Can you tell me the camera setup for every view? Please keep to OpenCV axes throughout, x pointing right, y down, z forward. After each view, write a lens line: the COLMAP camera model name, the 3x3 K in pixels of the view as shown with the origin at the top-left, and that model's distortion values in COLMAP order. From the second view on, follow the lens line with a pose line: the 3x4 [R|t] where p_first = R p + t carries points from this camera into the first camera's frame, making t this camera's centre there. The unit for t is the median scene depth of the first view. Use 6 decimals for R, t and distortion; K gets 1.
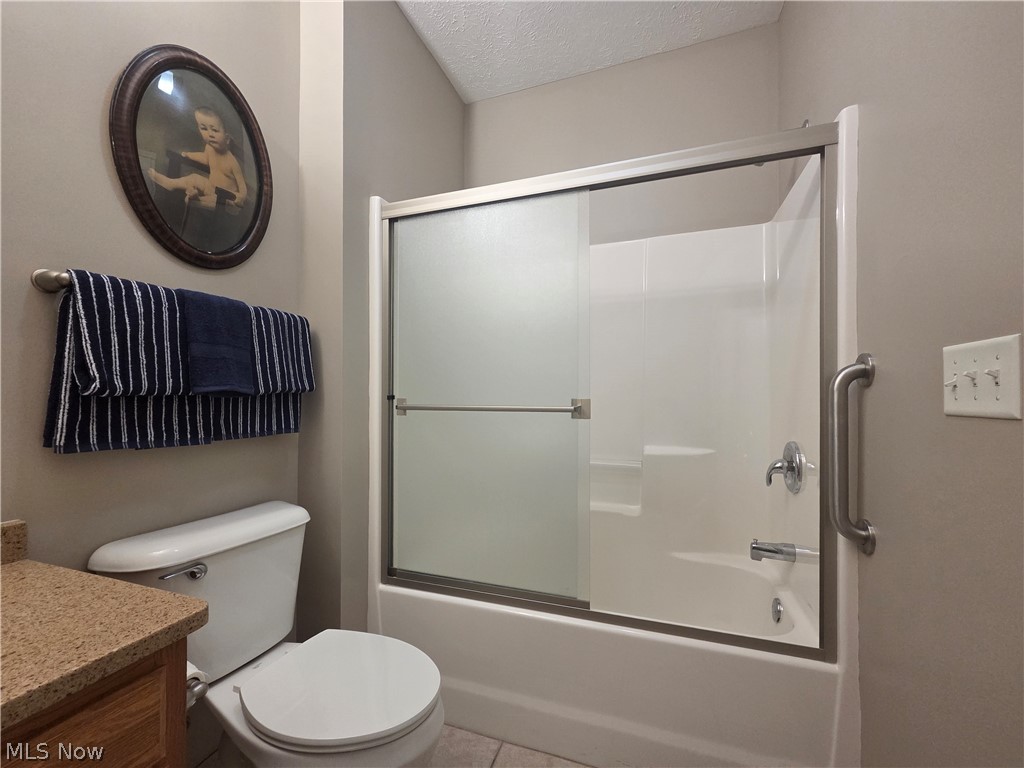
lens RADIAL K [[417.6, 0, 512.0], [0, 417.6, 384.0], [0, 0, 1]] dist [-0.000959, -0.000092]
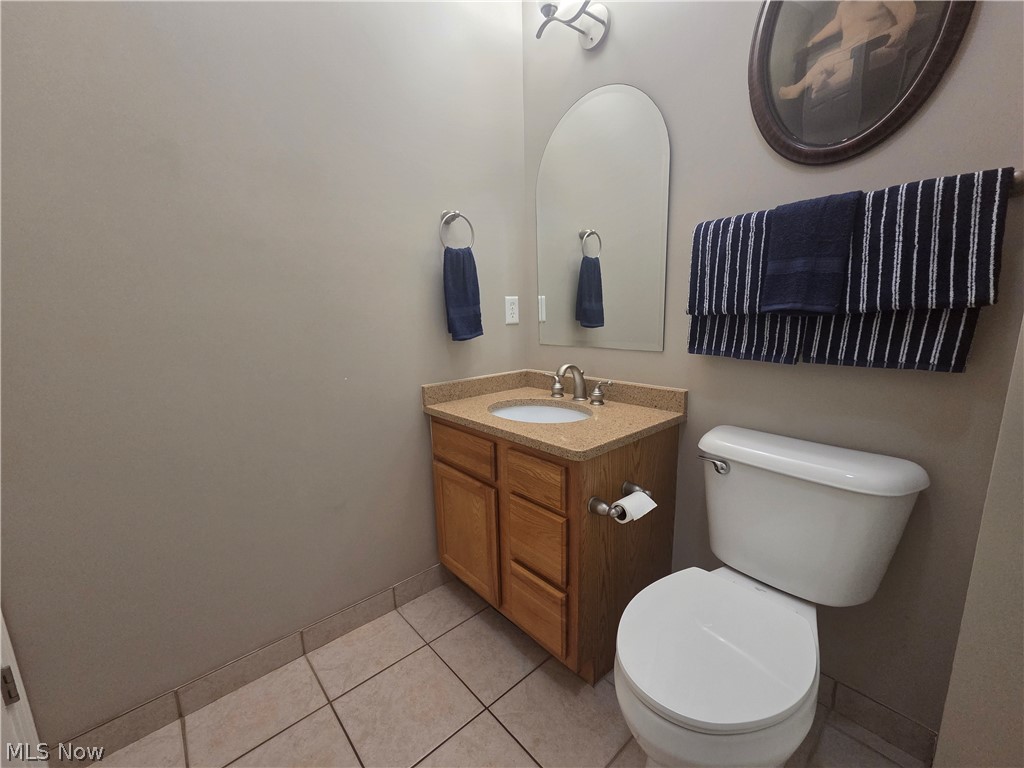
lens RADIAL K [[417.2, 0, 510.2], [0, 417.2, 389.8], [0, 0, 1]] dist [0.000033, -0.000209]
pose [[-0.477427, 0.169216, -0.862224, 0.440892], [0.043627, 0.984636, 0.169083, 0.009595], [0.877588, 0.043109, -0.477474, 0.904472]]
